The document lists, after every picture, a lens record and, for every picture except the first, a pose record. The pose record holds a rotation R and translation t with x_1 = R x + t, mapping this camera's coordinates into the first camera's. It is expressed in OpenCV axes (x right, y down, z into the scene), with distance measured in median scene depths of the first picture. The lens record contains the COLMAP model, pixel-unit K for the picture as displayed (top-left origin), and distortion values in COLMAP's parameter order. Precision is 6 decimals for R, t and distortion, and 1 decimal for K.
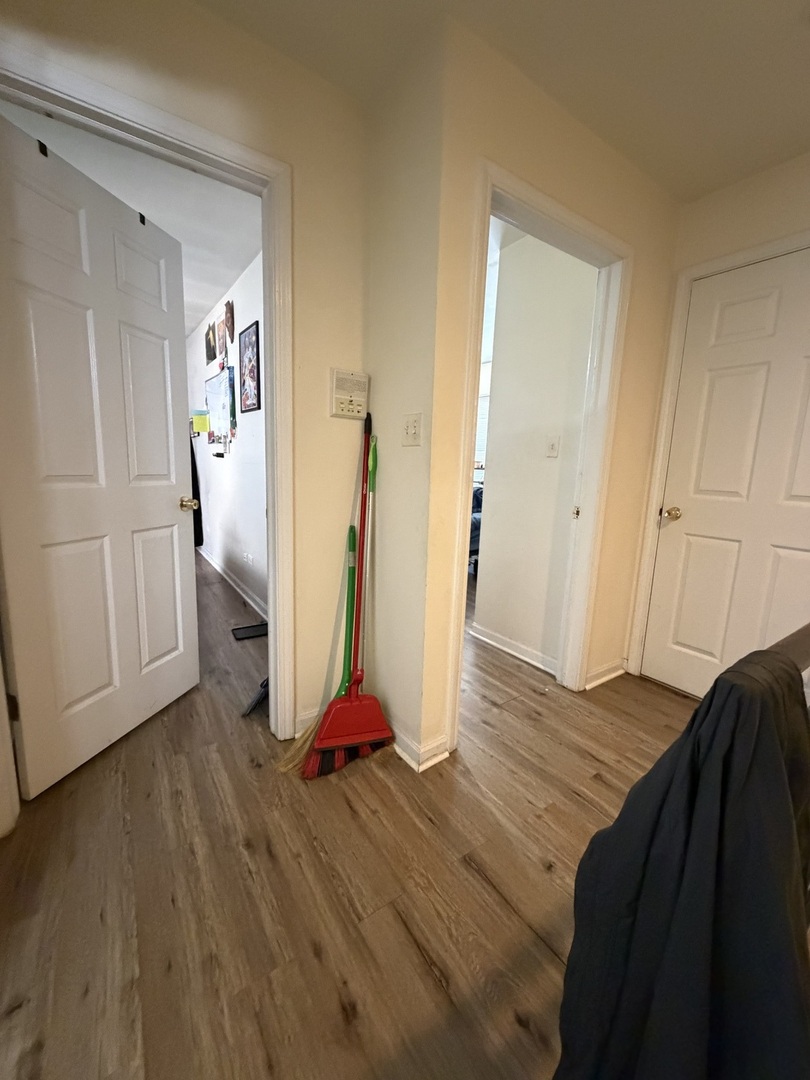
lens RADIAL K [[432.0, 0, 405.1], [0, 432.0, 536.1], [0, 0, 1]] dist [0.000319, -0.000165]
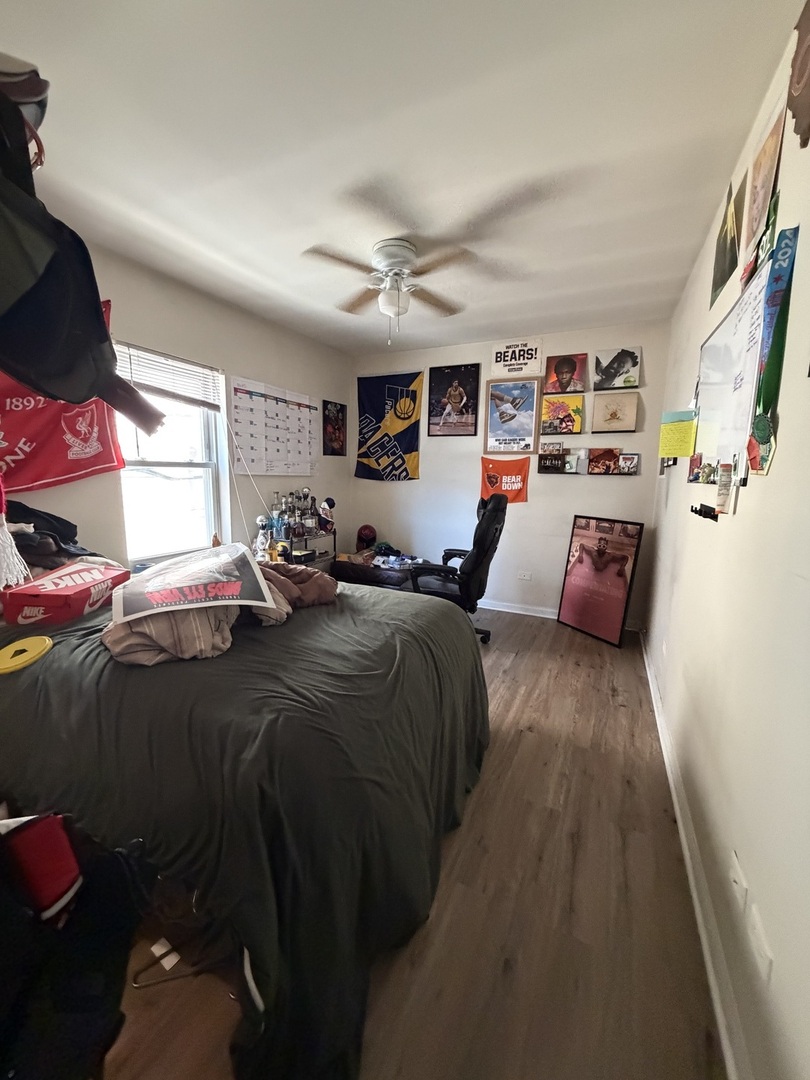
lens RADIAL K [[432.0, 0, 403.7], [0, 432.0, 538.6], [0, 0, 1]] dist [0.000319, -0.000165]
pose [[0.503090, 0.098915, -0.858555, -0.226853], [-0.140821, 0.989534, 0.031488, -0.138131], [0.852684, 0.105061, 0.511754, 0.564314]]
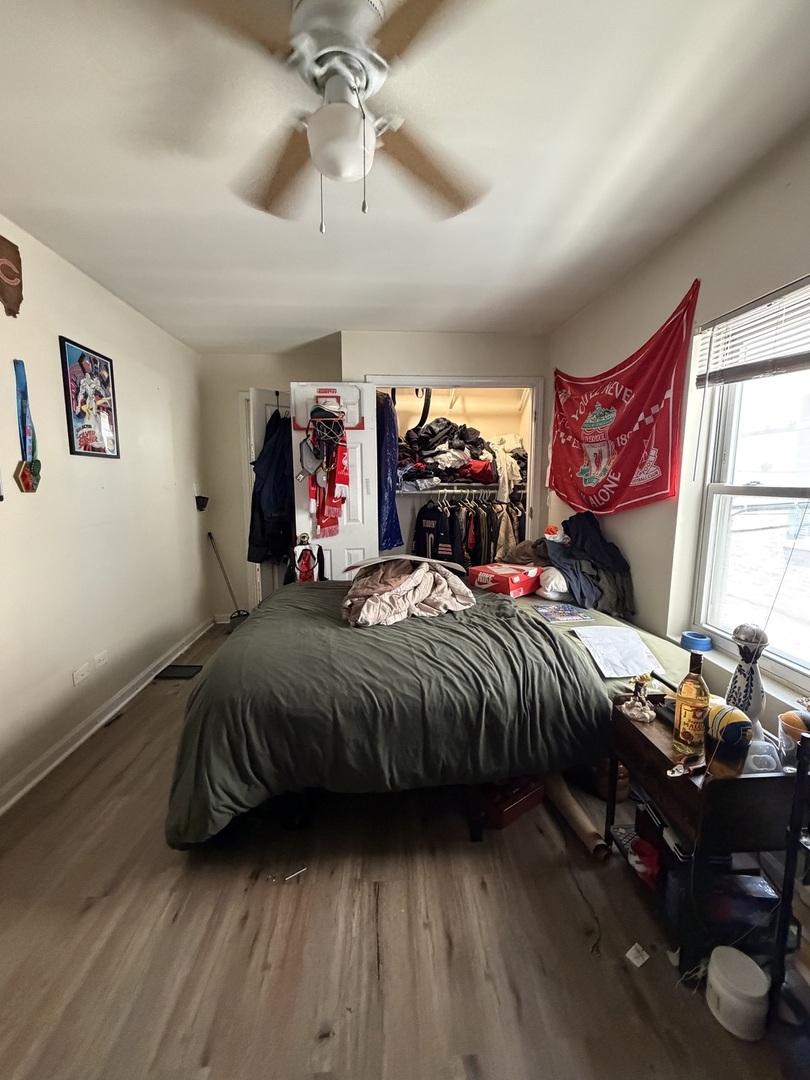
lens RADIAL K [[432.0, 0, 406.6], [0, 432.0, 536.9], [0, 0, 1]] dist [0.000319, -0.000165]
pose [[-0.860441, -0.111381, 0.497228, -0.743426], [0.045964, 0.954873, 0.293436, -0.234249], [-0.507473, 0.275339, -0.816493, 0.931779]]
